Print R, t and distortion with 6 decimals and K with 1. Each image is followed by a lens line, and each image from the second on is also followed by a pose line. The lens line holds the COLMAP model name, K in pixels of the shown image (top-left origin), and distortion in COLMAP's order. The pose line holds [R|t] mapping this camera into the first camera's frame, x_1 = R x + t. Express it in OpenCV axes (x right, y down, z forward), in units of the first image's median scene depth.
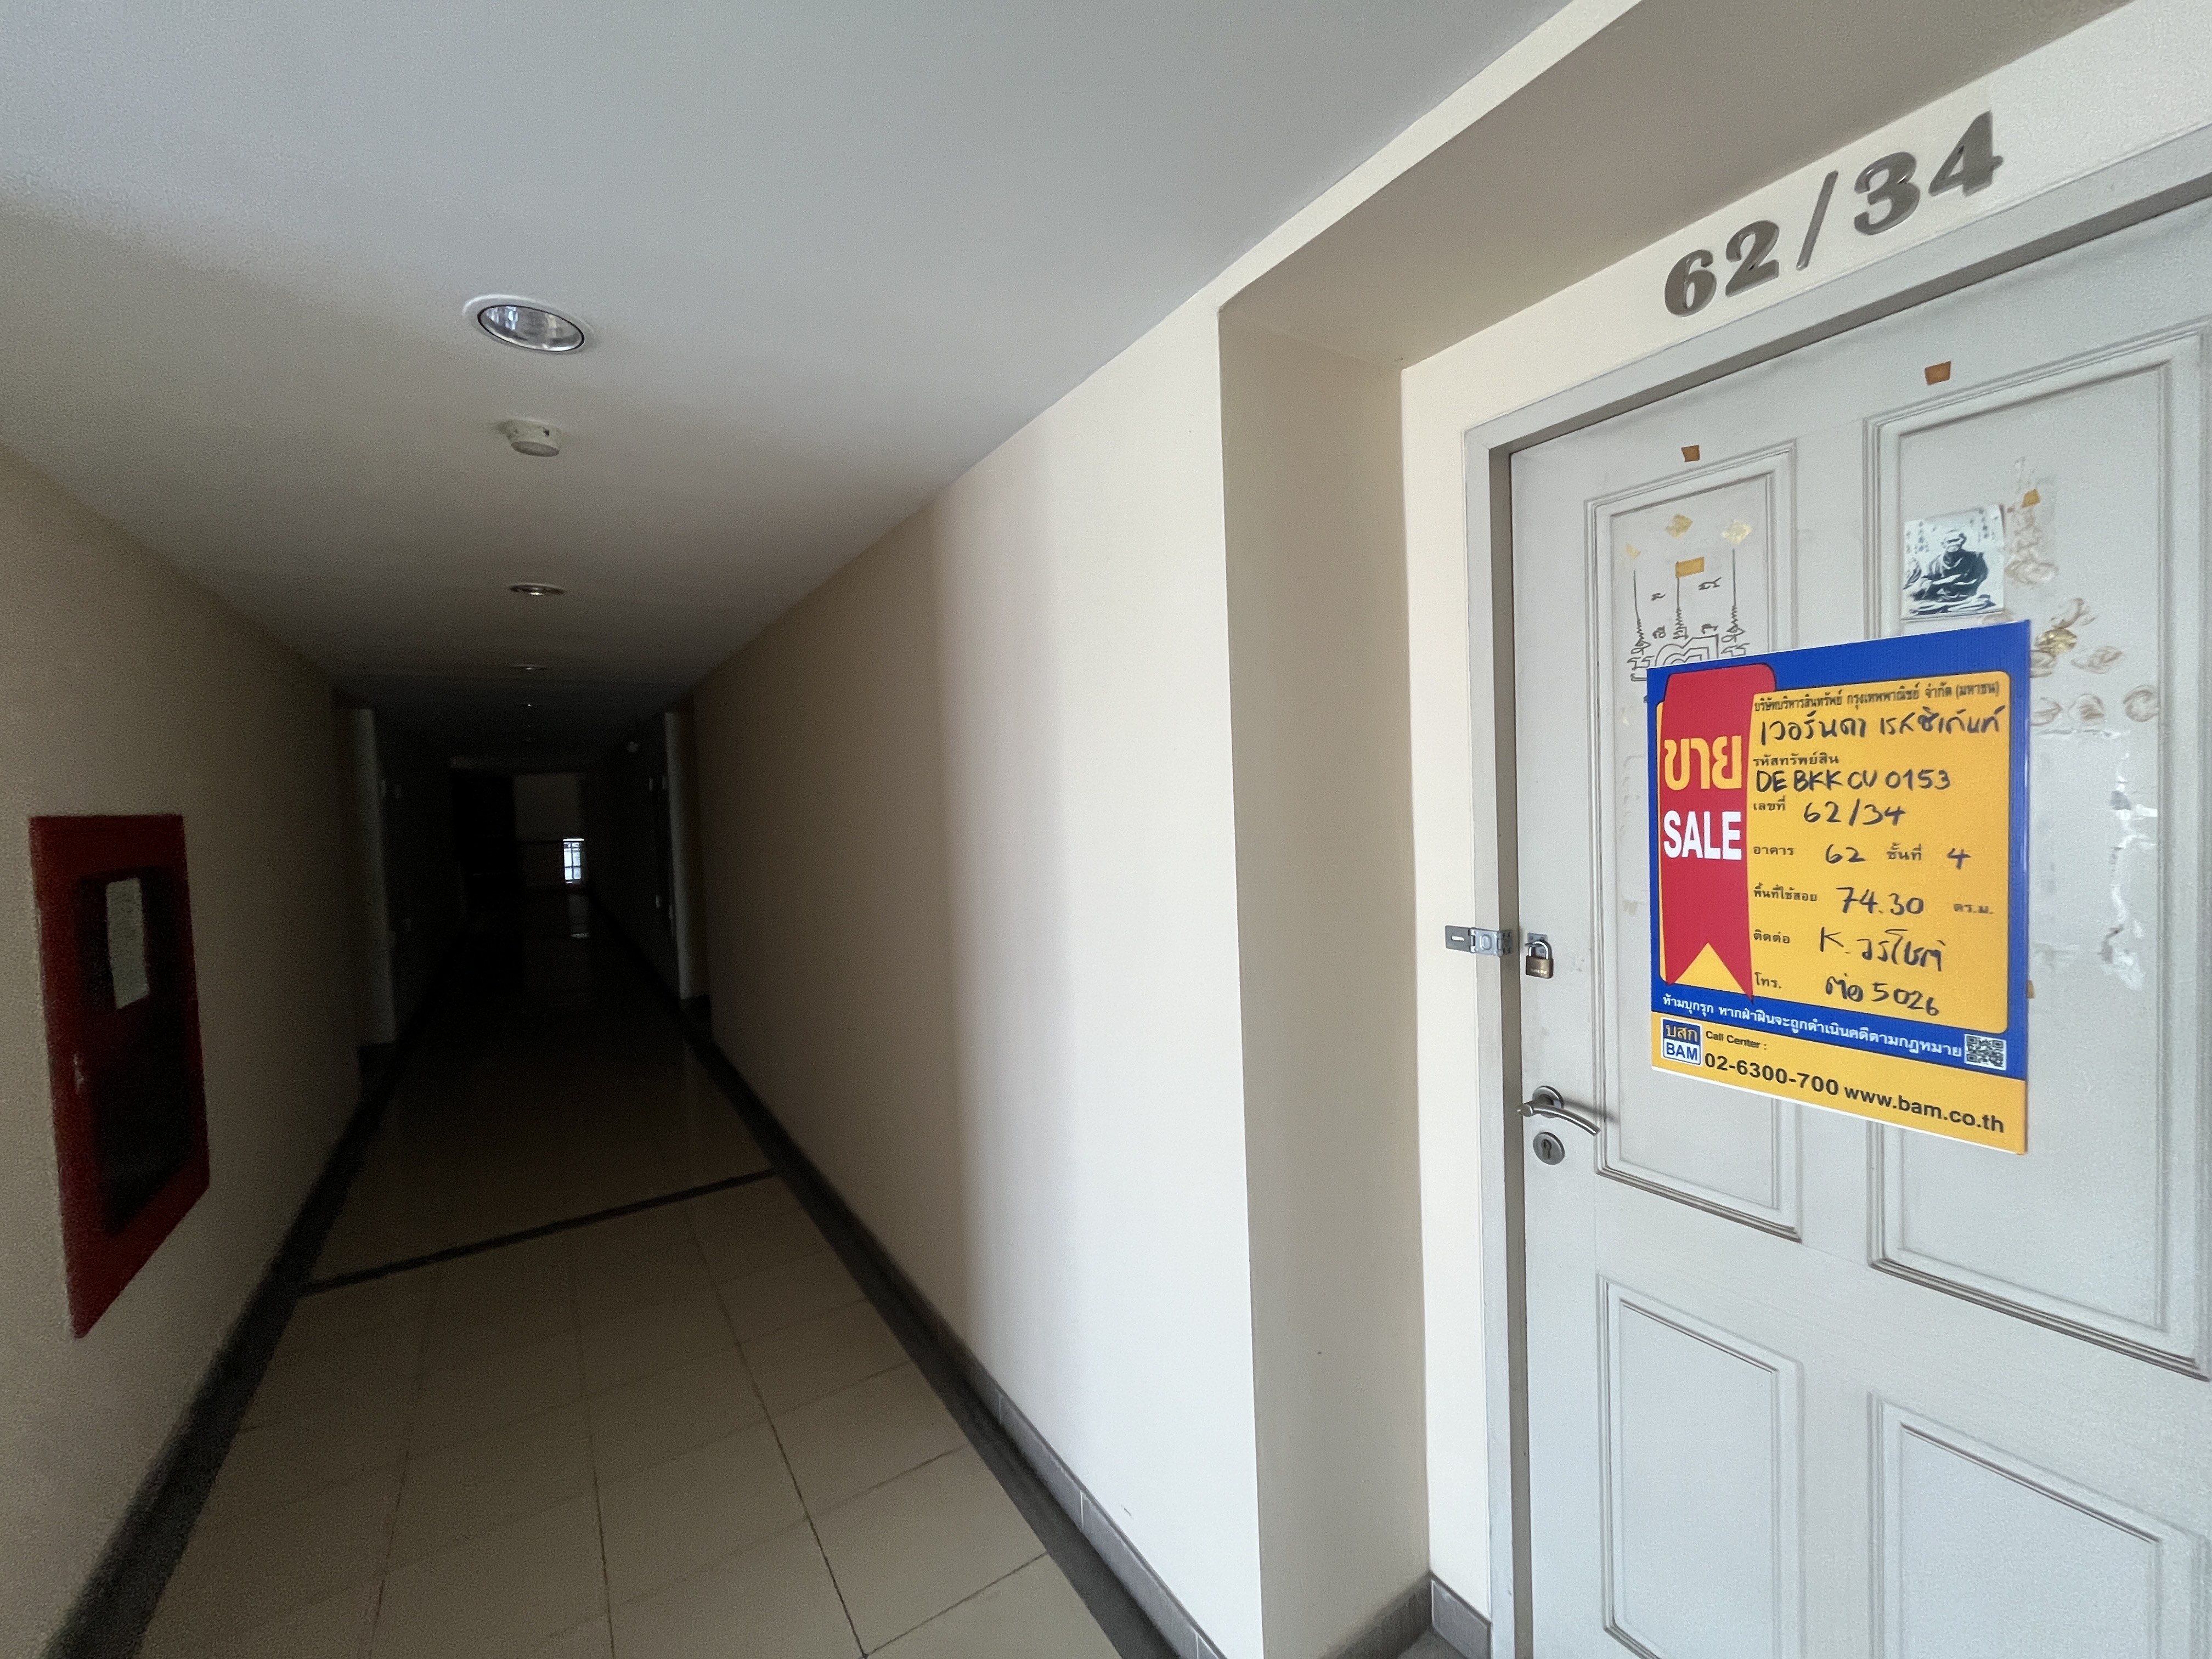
lens RADIAL K [[891.3, 0, 1109.3], [0, 891.3, 816.4], [0, 0, 1]] dist [-0.001008, 0.000255]
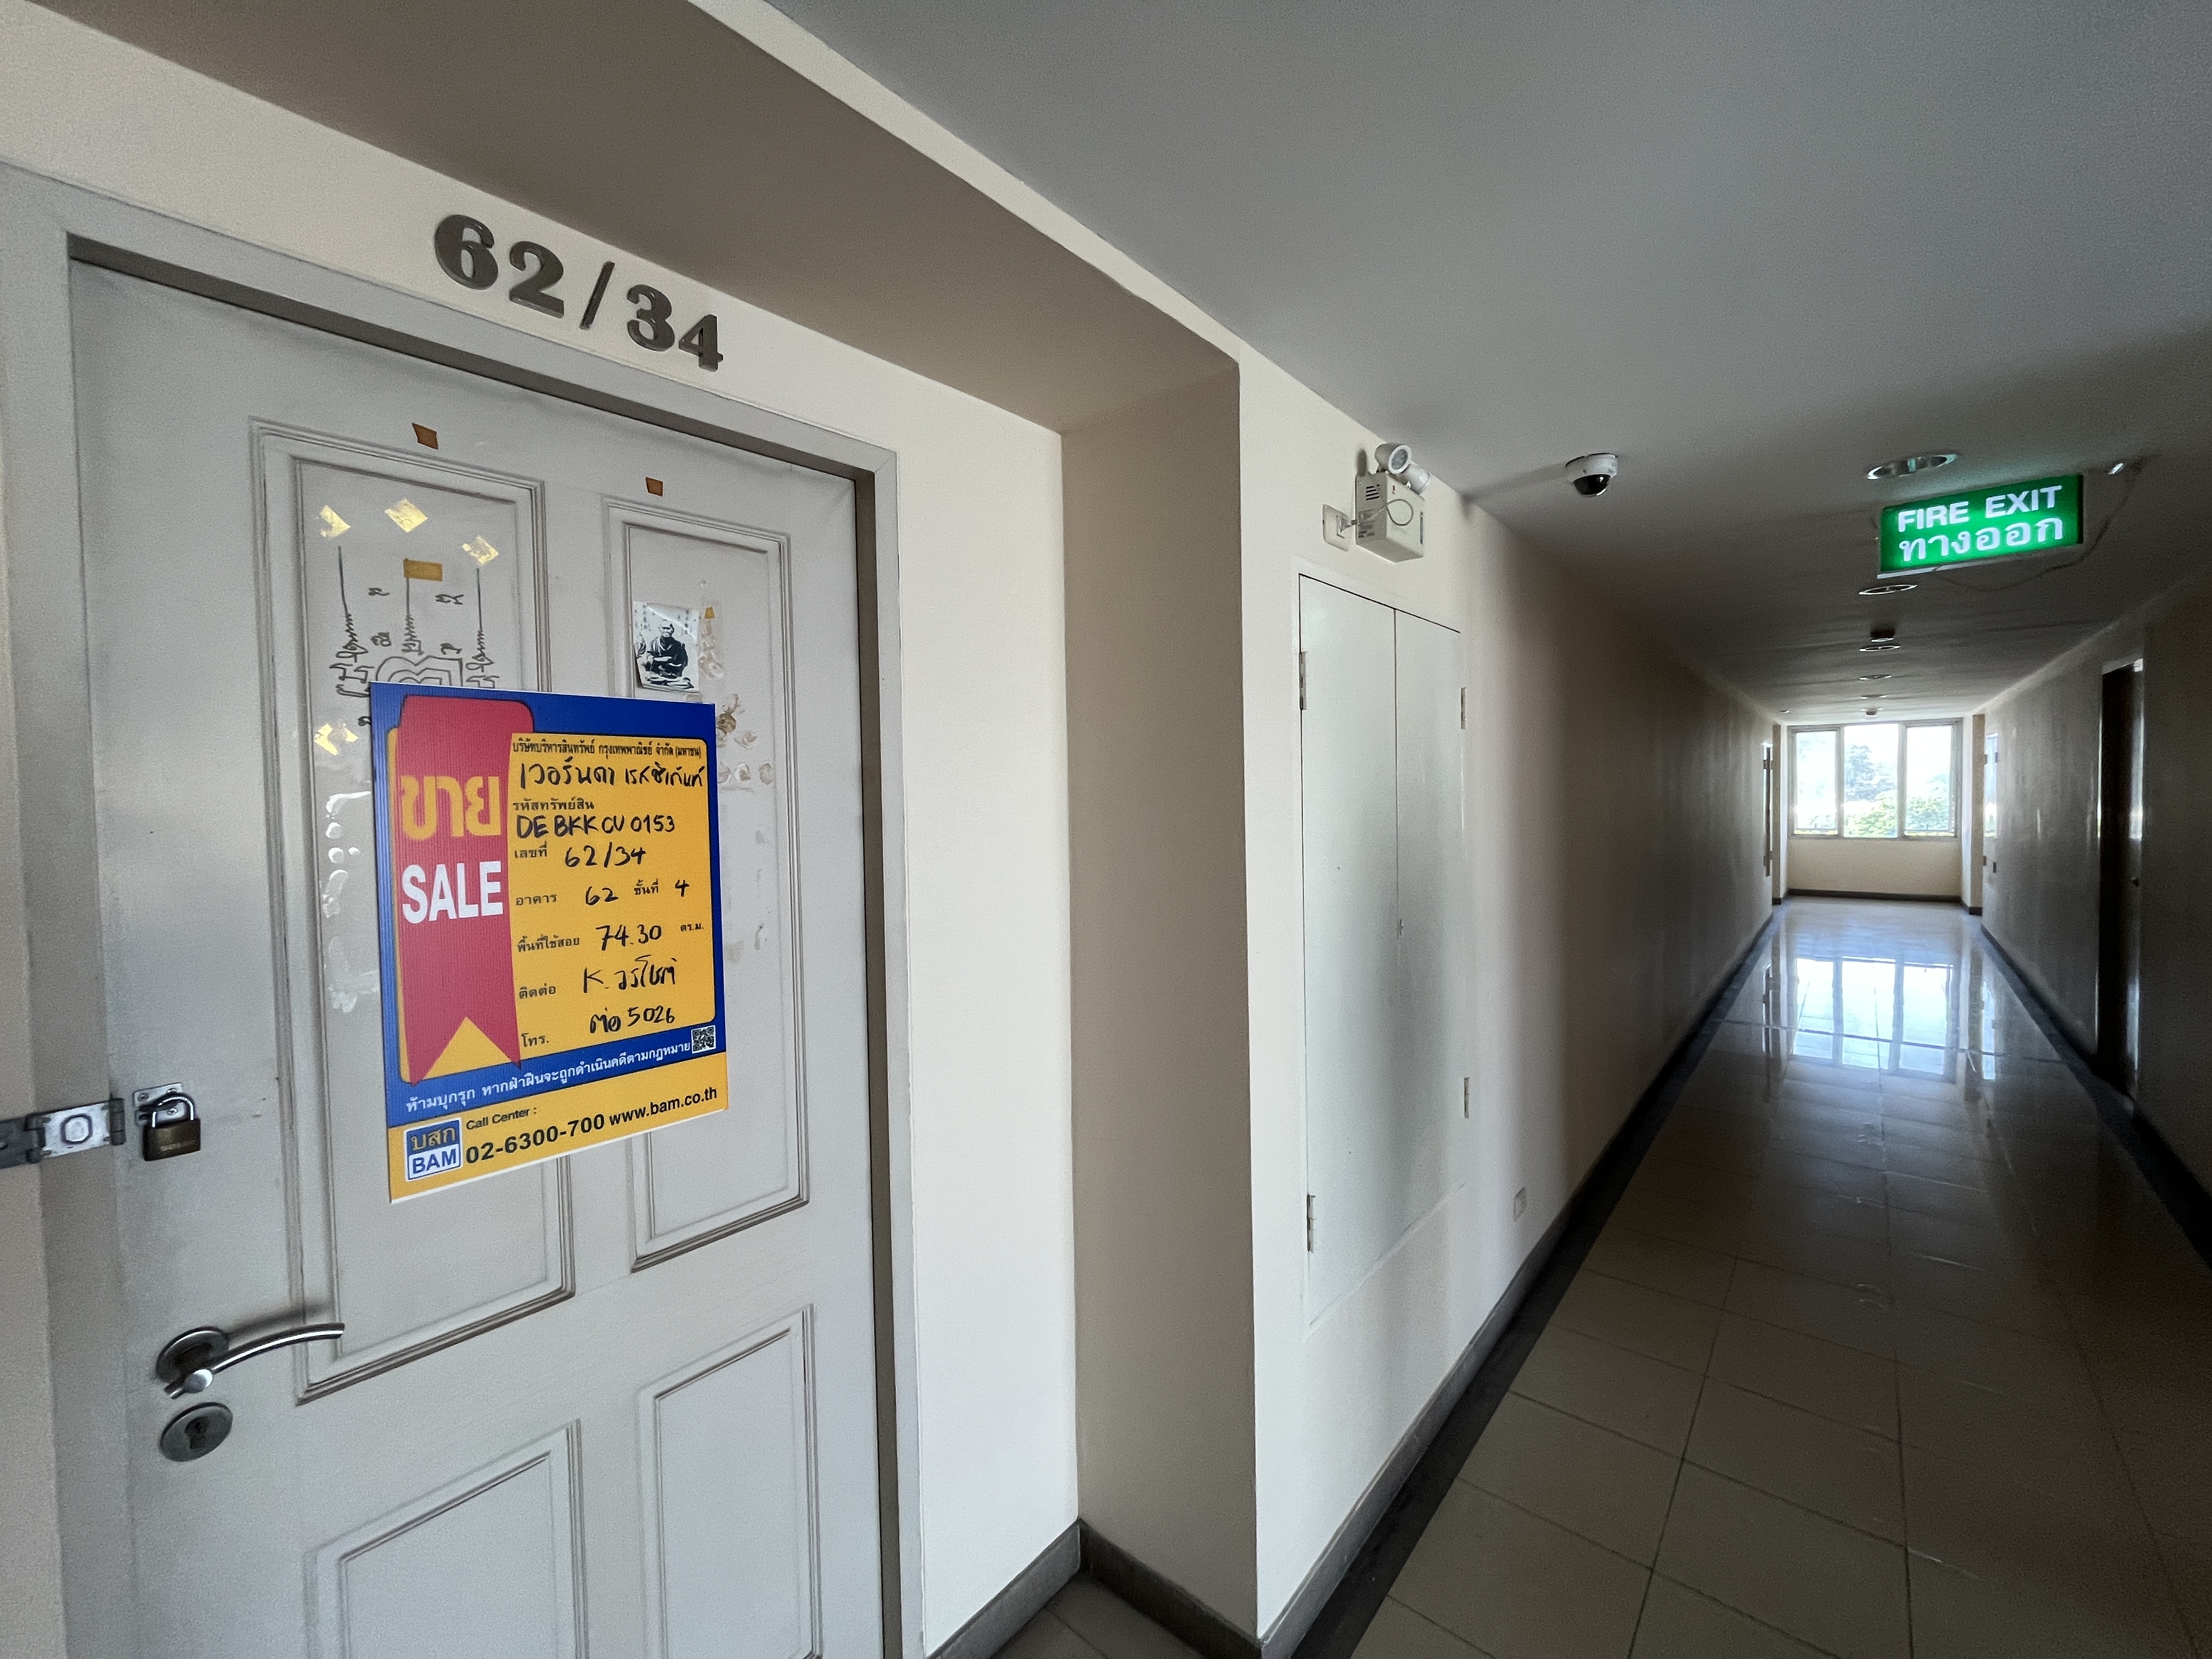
lens RADIAL K [[891.3, 0, 1109.3], [0, 891.3, 816.4], [0, 0, 1]] dist [-0.001008, 0.000255]
pose [[-0.279897, 0.019523, 0.959831, -0.347017], [0.061439, 0.998108, -0.002385, -0.010631], [-0.958062, 0.058303, -0.280567, 0.690115]]
